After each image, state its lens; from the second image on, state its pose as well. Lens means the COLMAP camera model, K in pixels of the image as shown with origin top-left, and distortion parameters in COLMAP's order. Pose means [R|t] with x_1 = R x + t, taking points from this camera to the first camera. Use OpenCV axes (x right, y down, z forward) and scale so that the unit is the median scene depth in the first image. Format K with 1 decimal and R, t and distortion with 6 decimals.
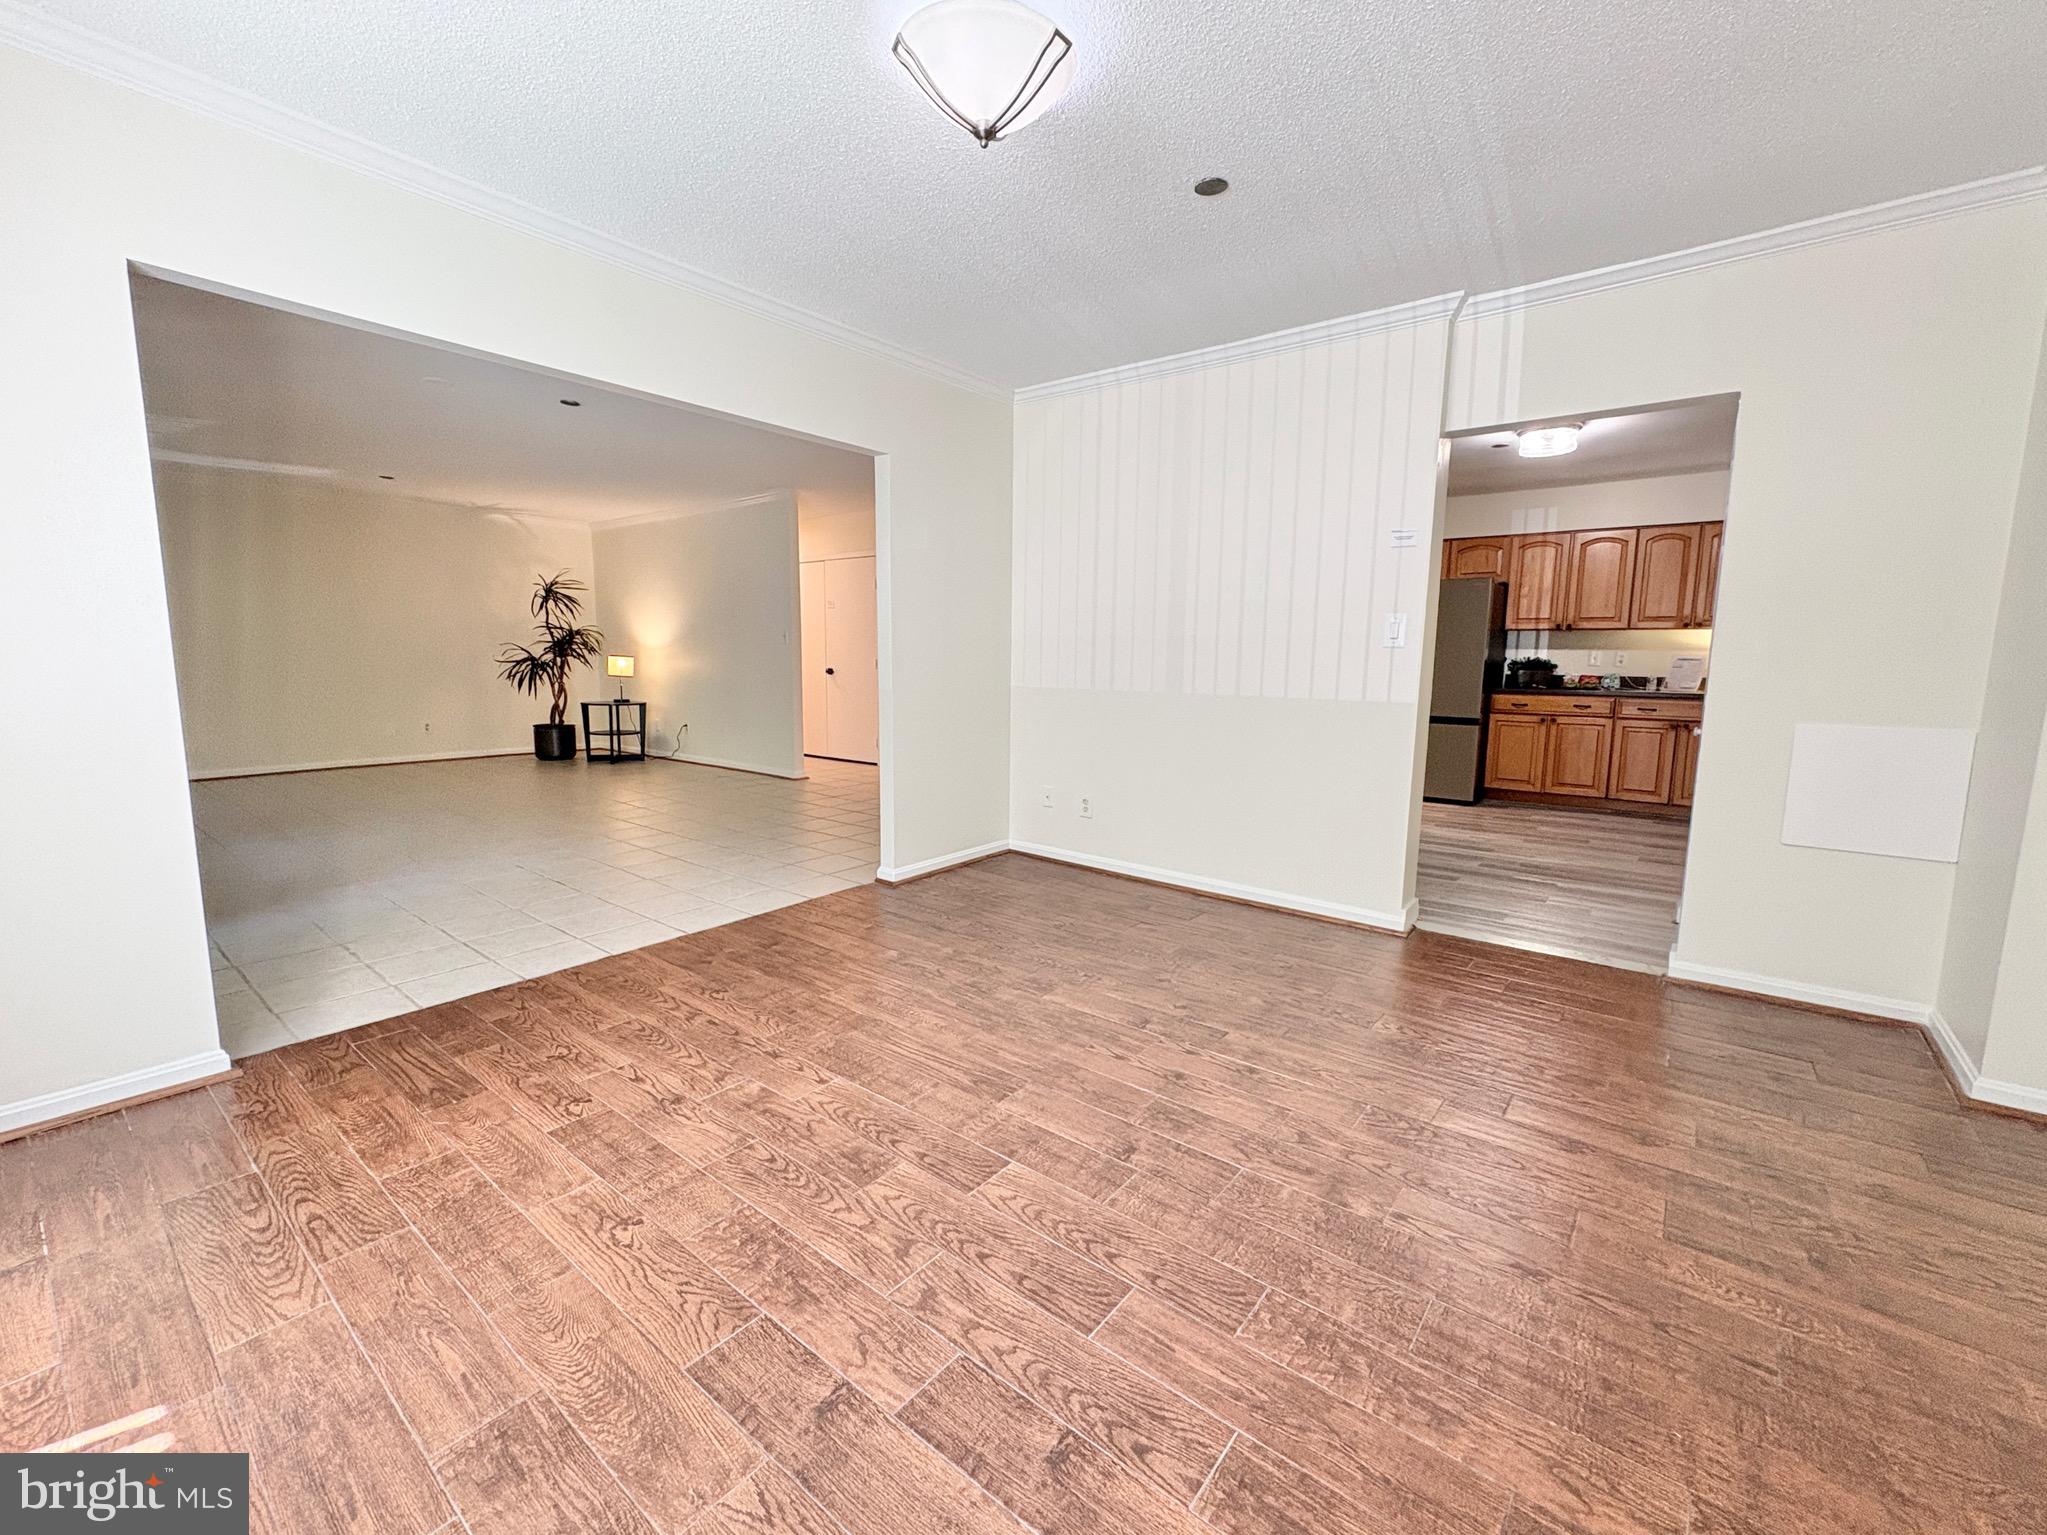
lens RADIAL K [[850.0, 0, 1022.4], [0, 850.0, 765.1], [0, 0, 1]] dist [-0.001074, 0.000092]
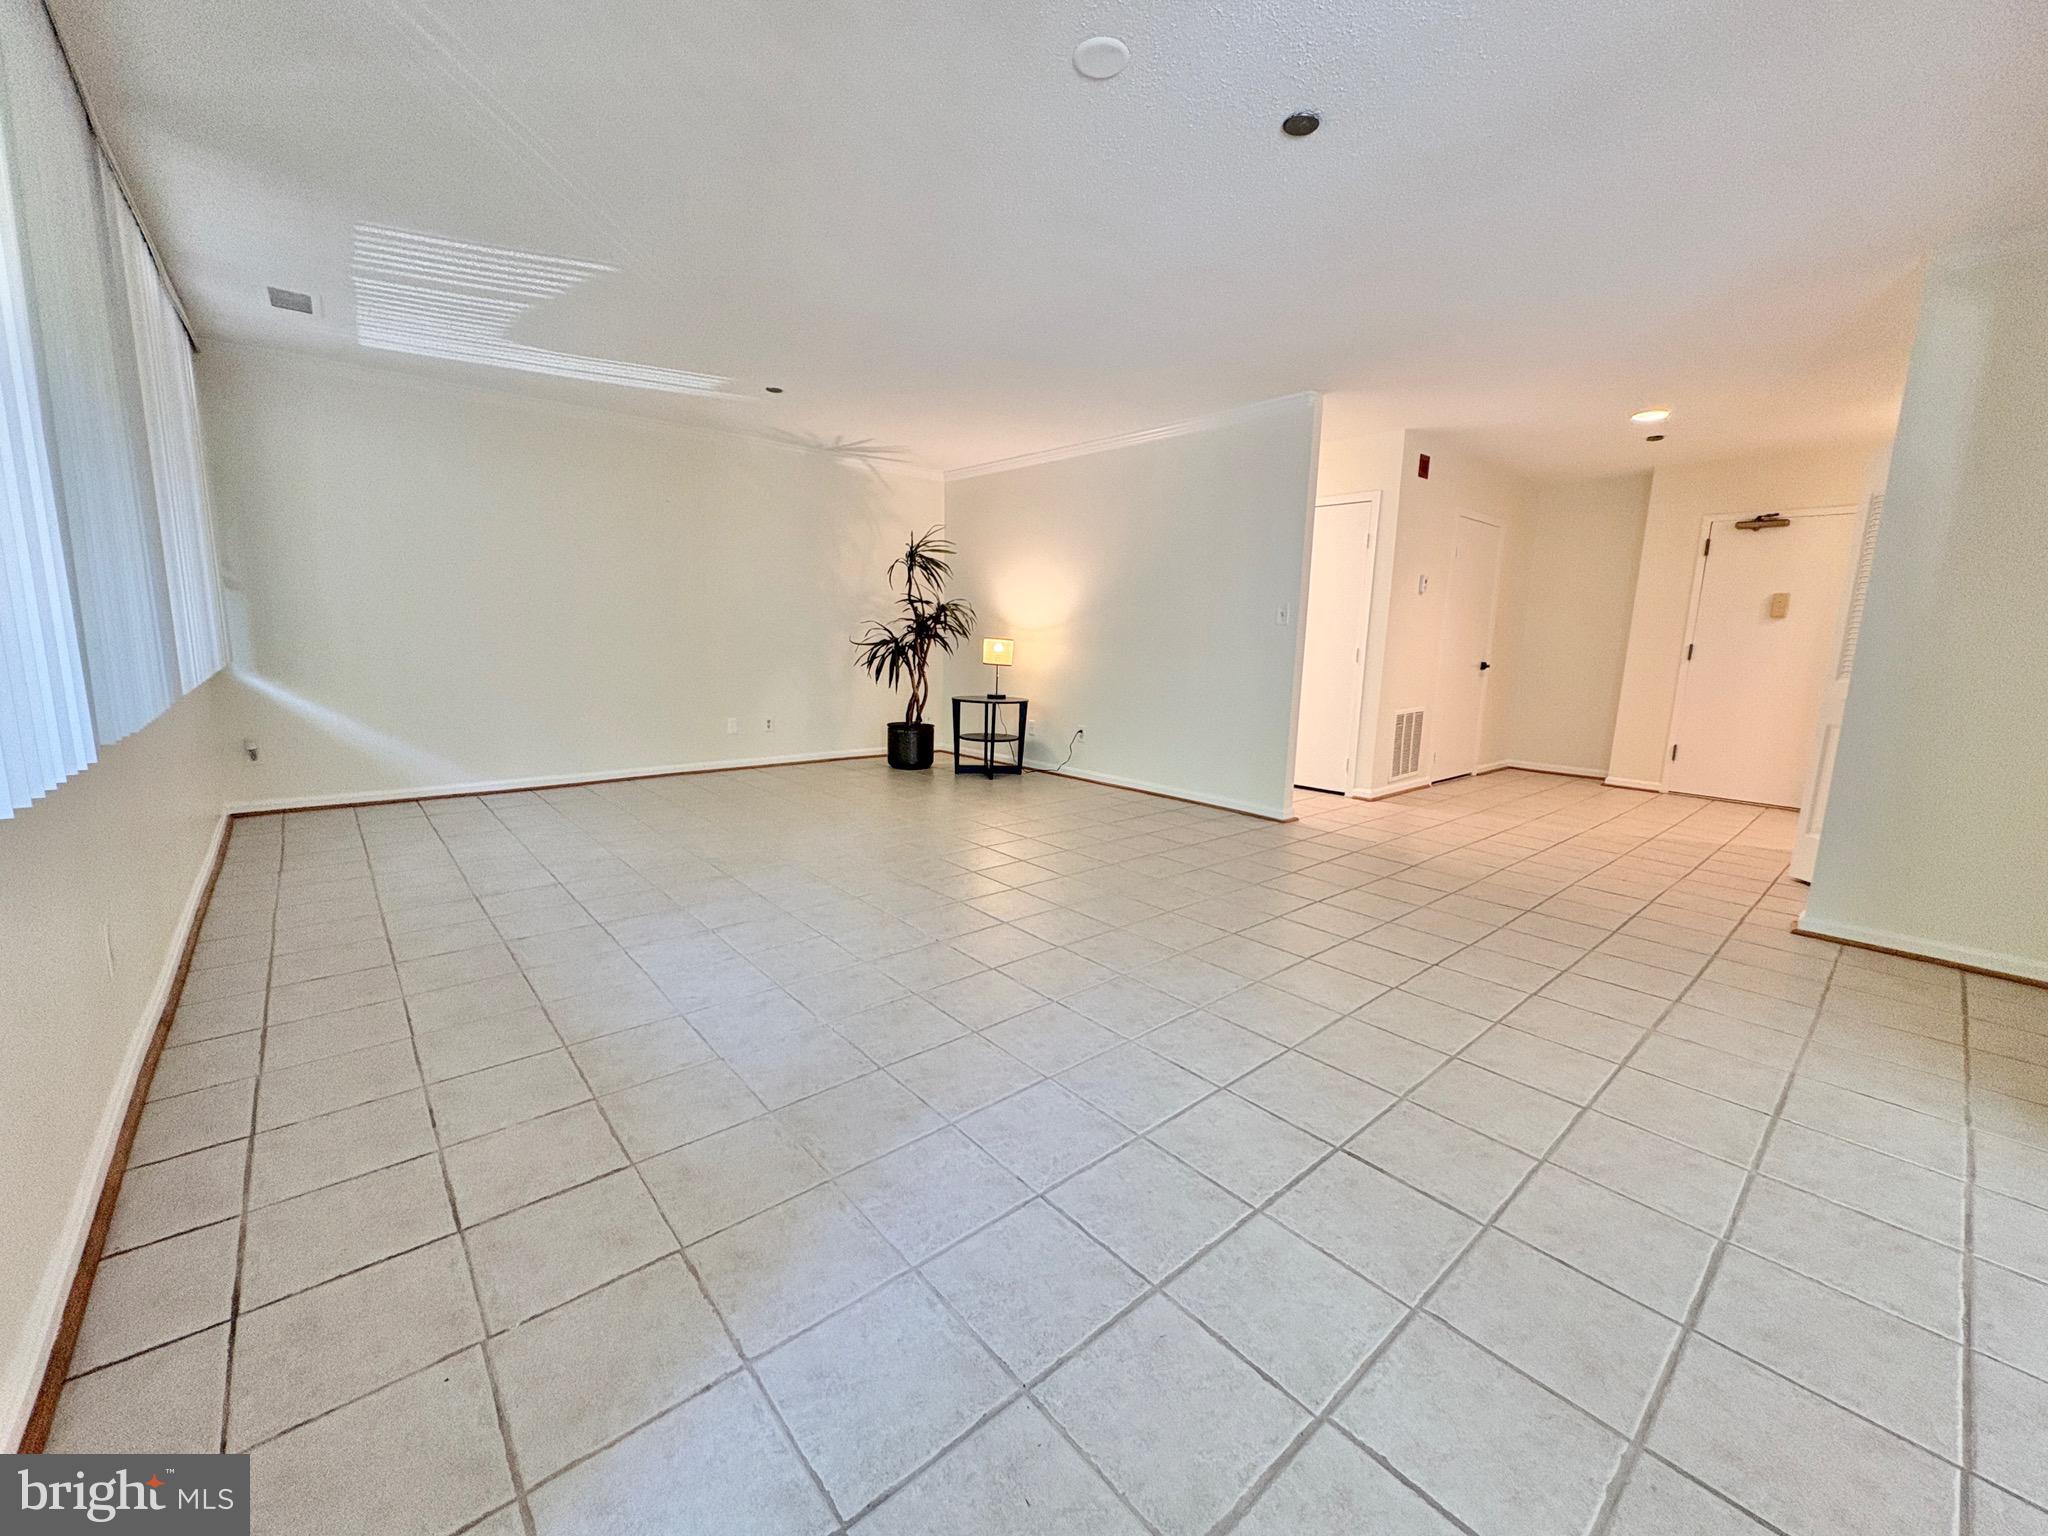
lens RADIAL K [[810.5, 0, 1024.1], [0, 810.5, 766.8], [0, 0, 1]] dist [-0.000264, 0.000436]
pose [[0.984198, 0.040467, -0.172383, -0.323383], [-0.035371, 0.998845, 0.032532, -0.036930], [0.173501, -0.025920, 0.984493, 0.276890]]
